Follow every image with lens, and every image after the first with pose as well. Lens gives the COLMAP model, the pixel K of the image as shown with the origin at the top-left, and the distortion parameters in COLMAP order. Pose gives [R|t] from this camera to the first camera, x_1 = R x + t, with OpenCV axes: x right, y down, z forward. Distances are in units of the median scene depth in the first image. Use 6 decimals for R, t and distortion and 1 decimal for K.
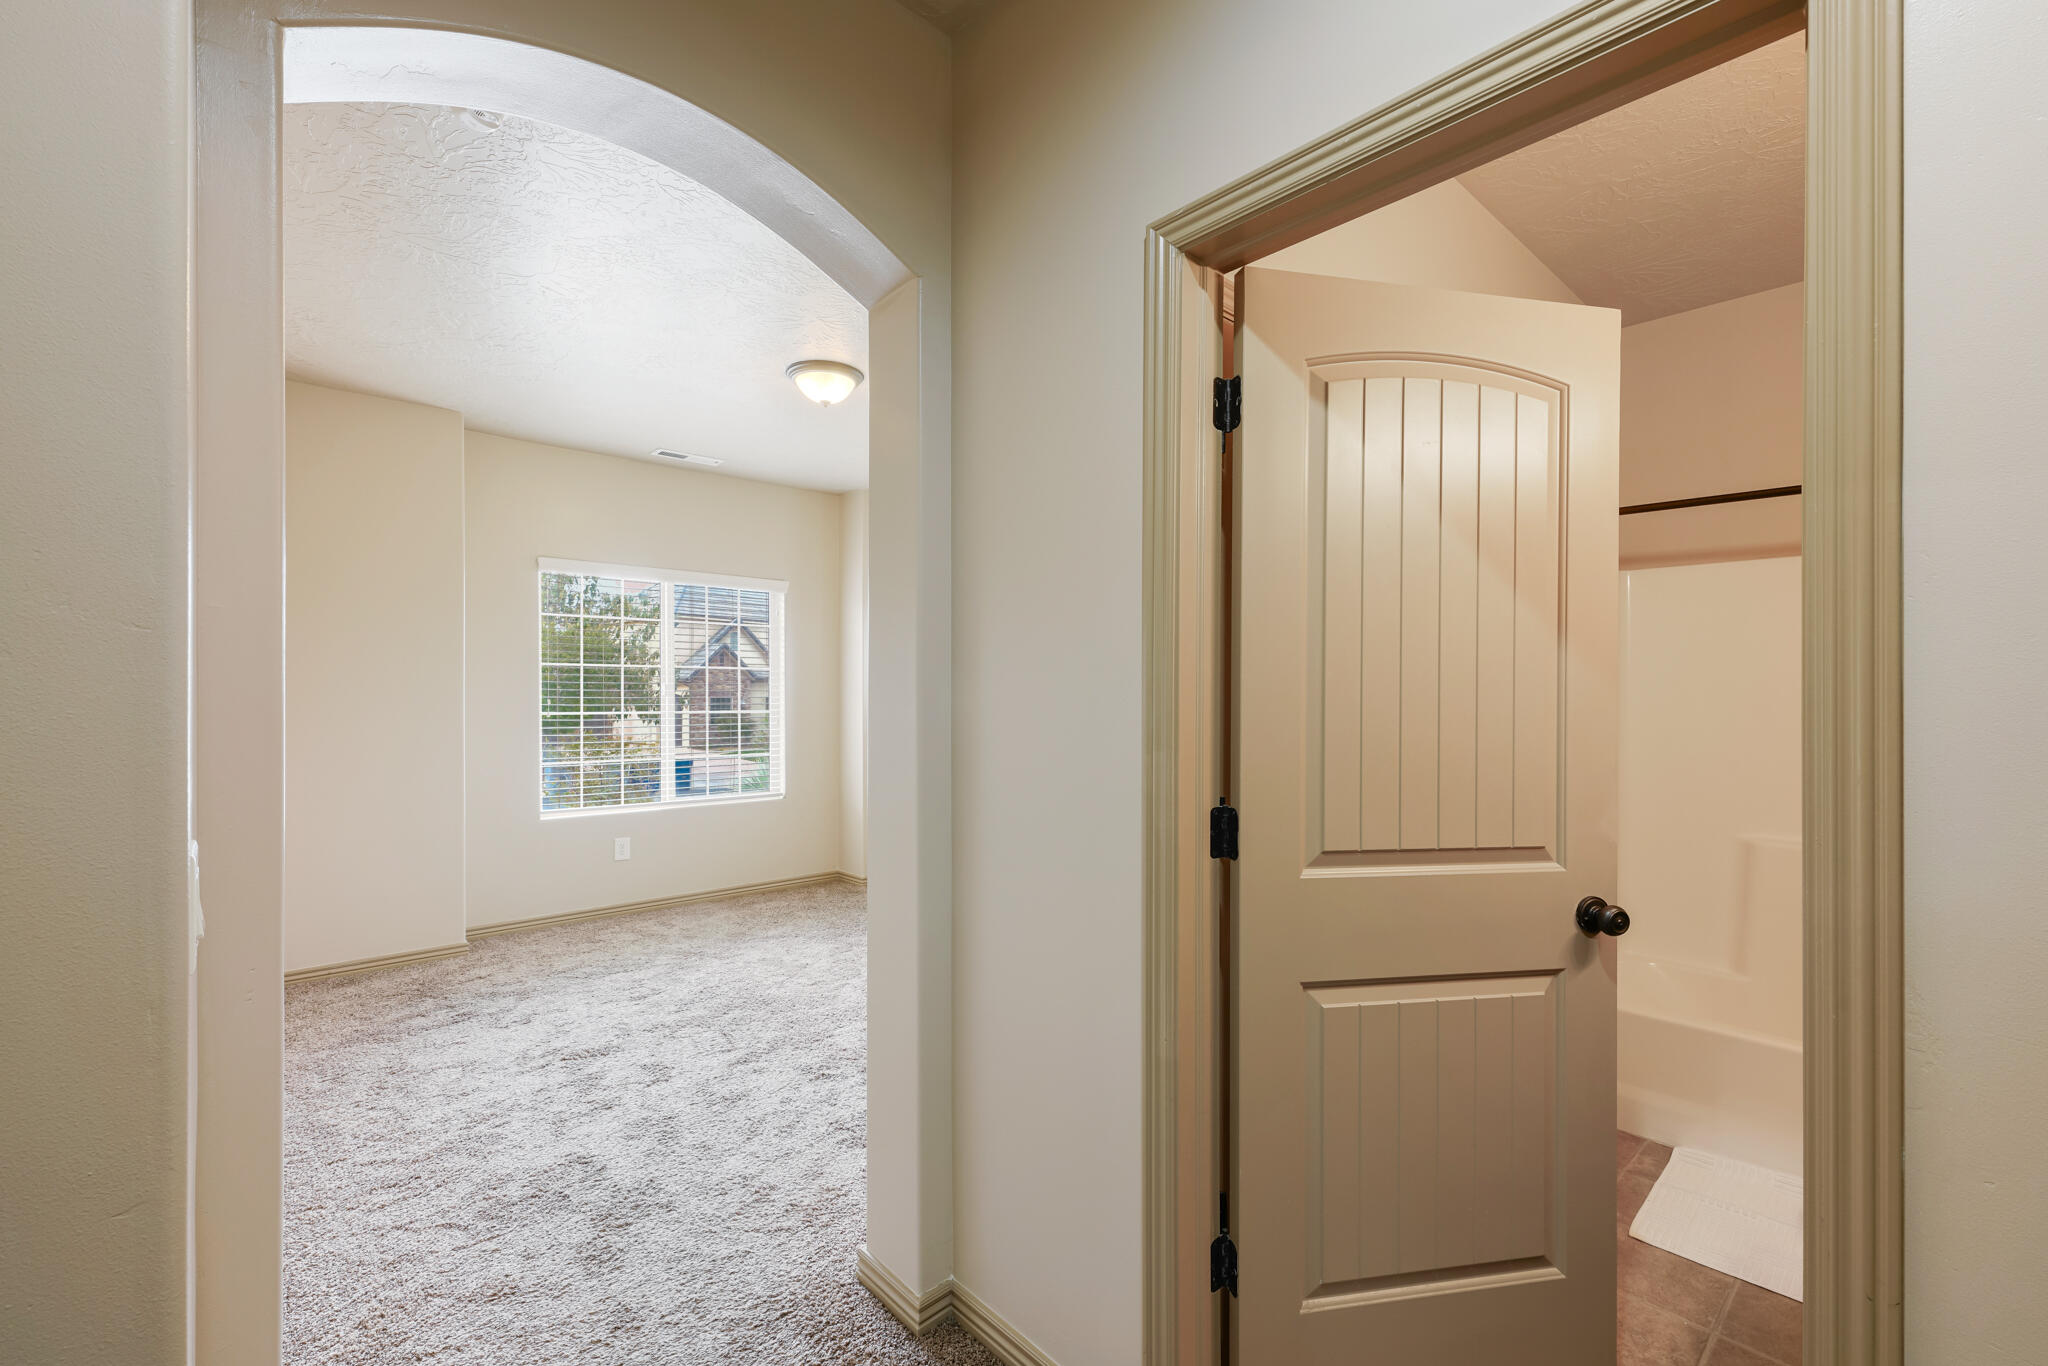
lens RADIAL K [[828.9, 0, 1025.8], [0, 828.9, 697.5], [0, 0, 1]] dist [0.003345, 0.000201]
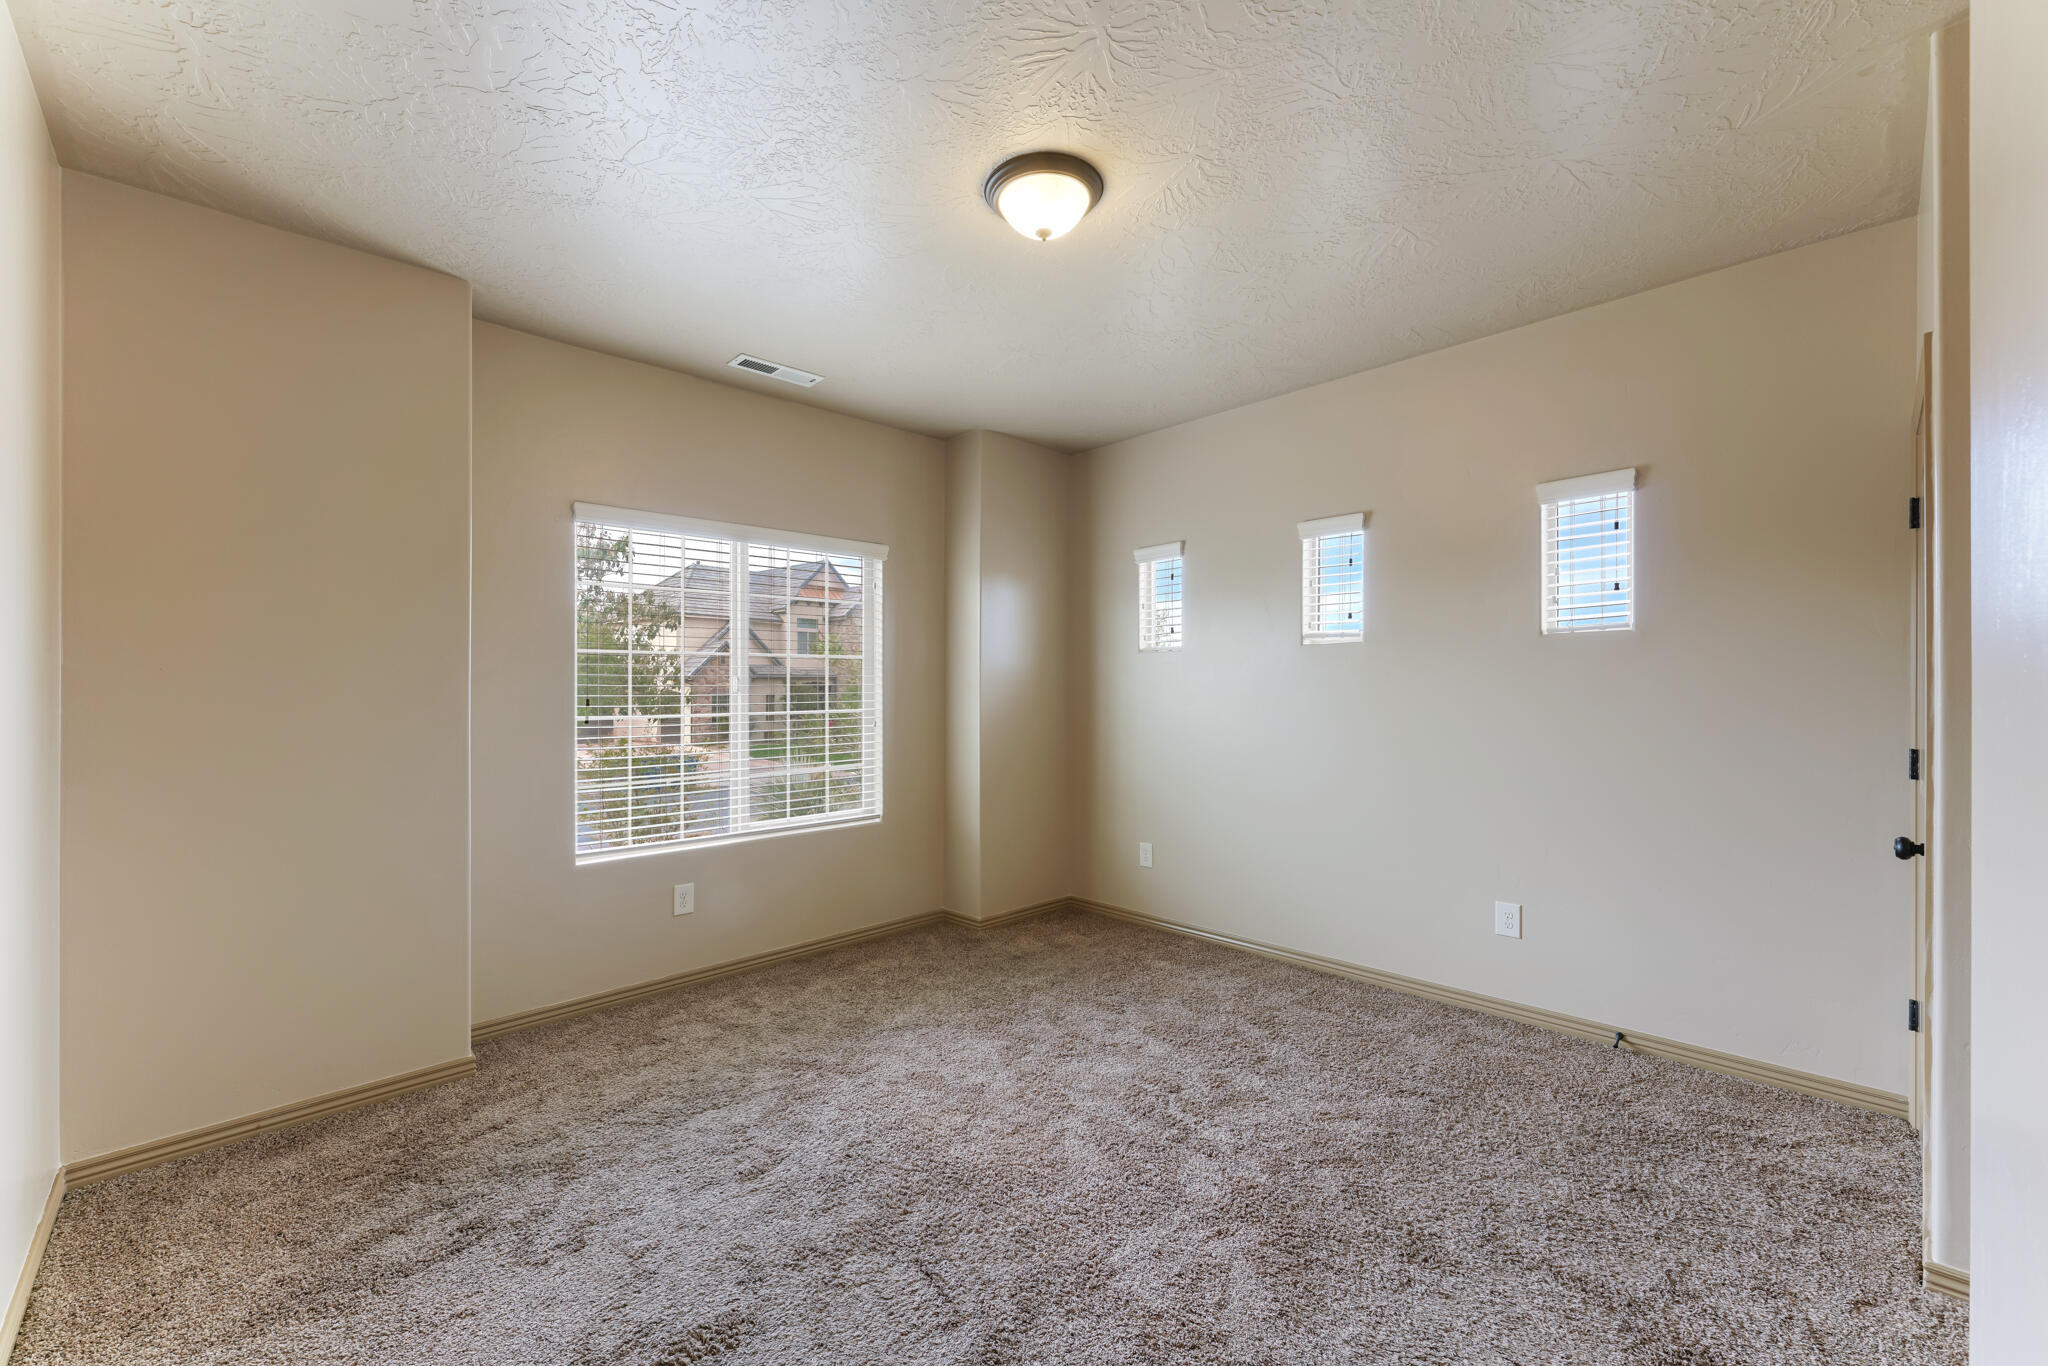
lens RADIAL K [[791.7, 0, 1032.5], [0, 791.7, 675.1], [0, 0, 1]] dist [-0.001934, -0.000355]
pose [[0.999579, -0.010025, 0.027240, -0.232213], [0.010594, 0.999727, -0.020840, 0.000017], [-0.027024, 0.021120, 0.999412, 0.337816]]
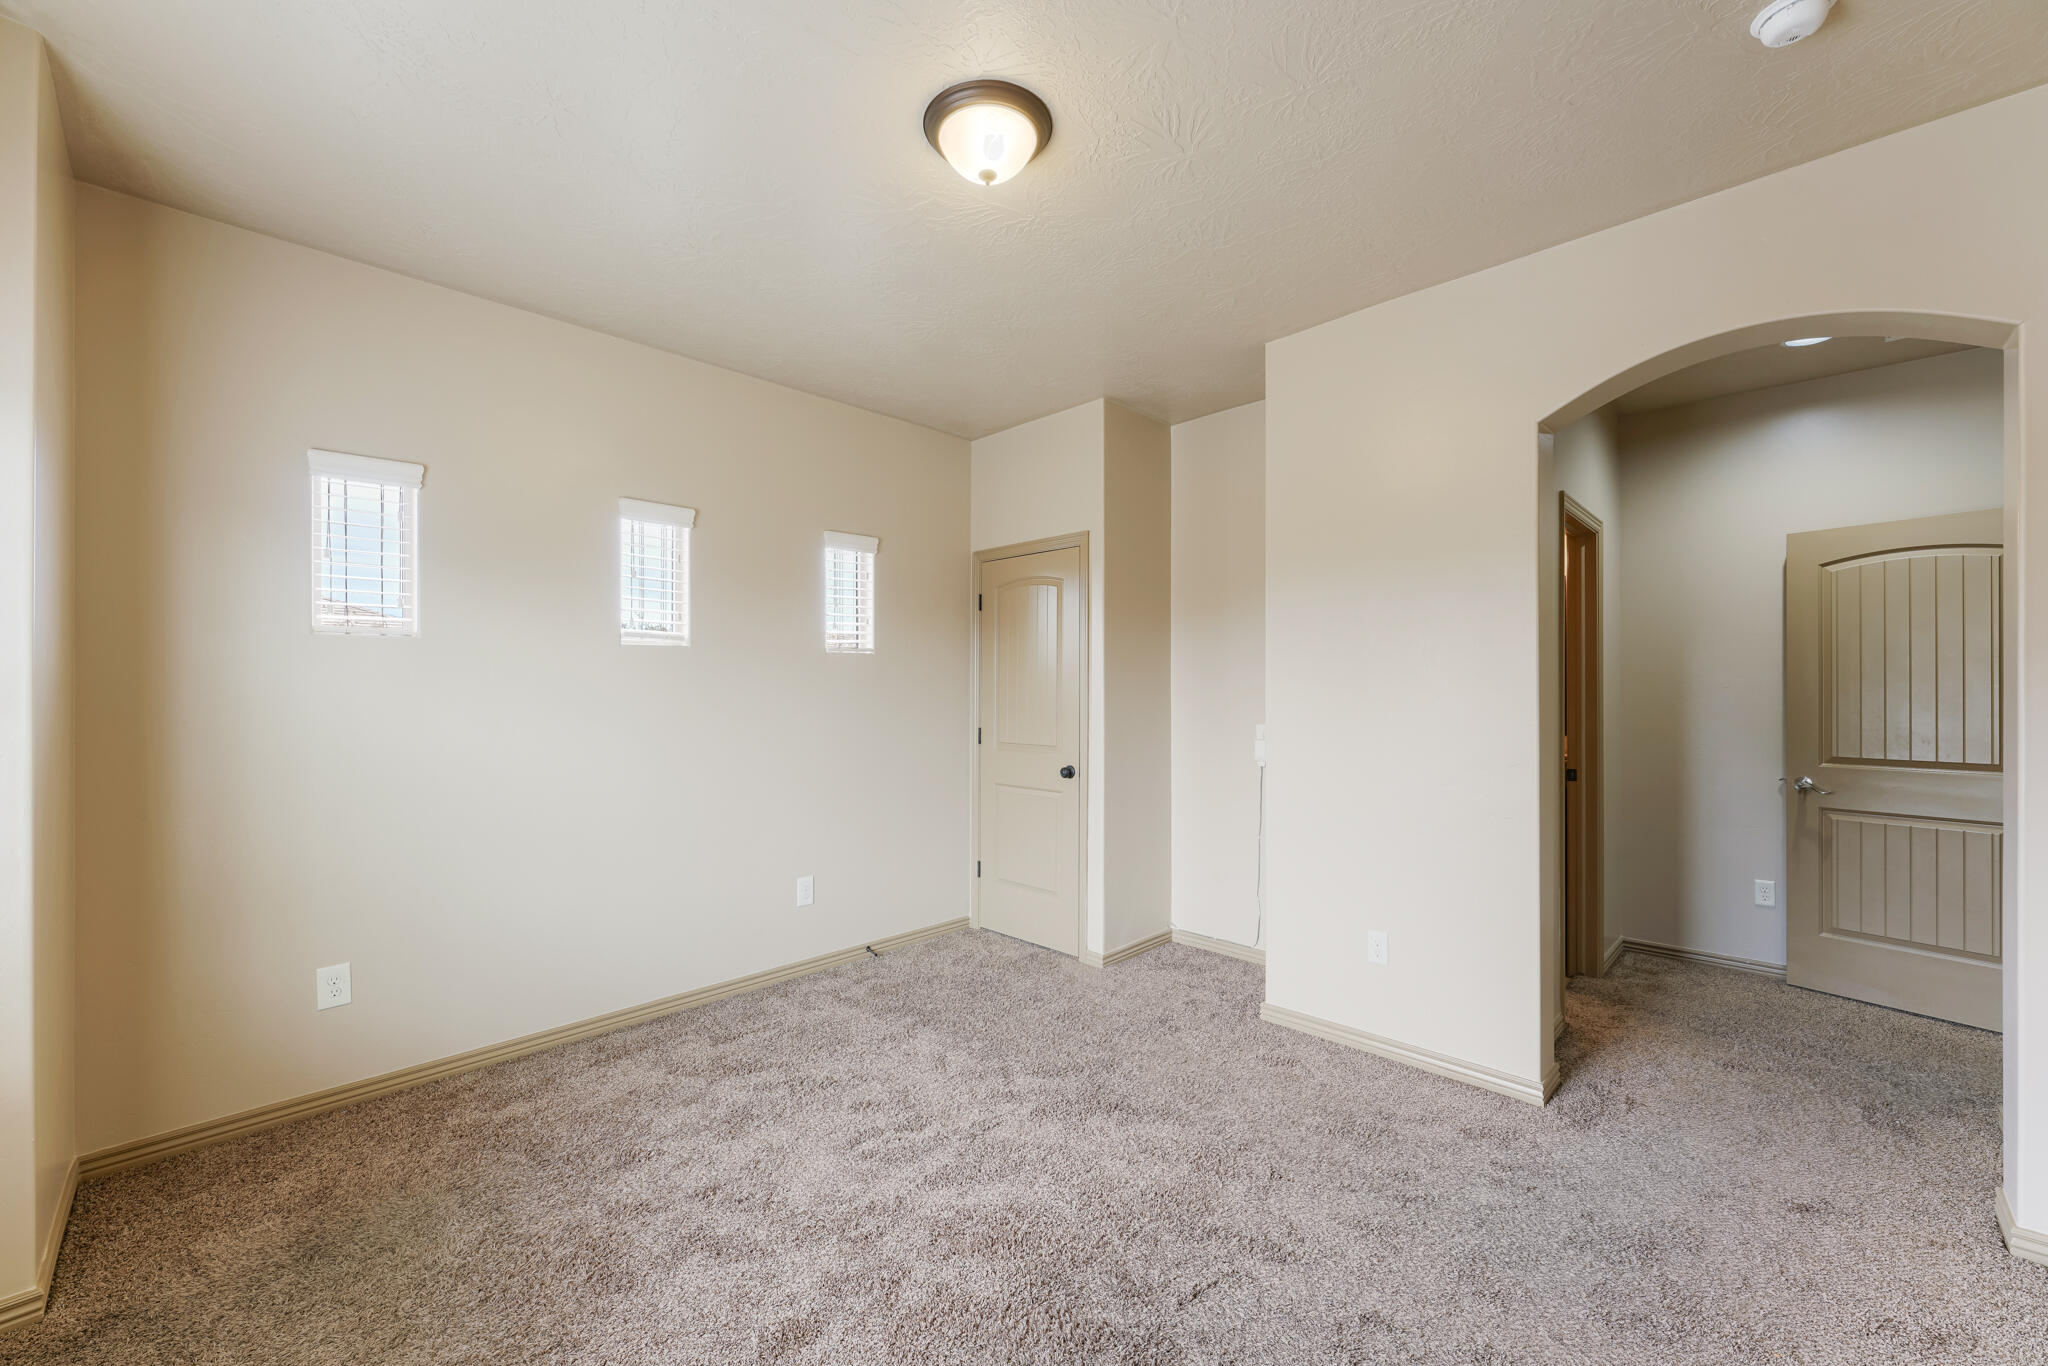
lens RADIAL K [[829.4, 0, 1028.5], [0, 829.4, 691.3], [0, 0, 1]] dist [-0.000178, -0.000207]
pose [[-0.051521, -0.007149, 0.998646, -0.713148], [0.005073, 0.999960, 0.007421, -0.009451], [-0.998659, 0.005449, -0.051483, 0.884156]]
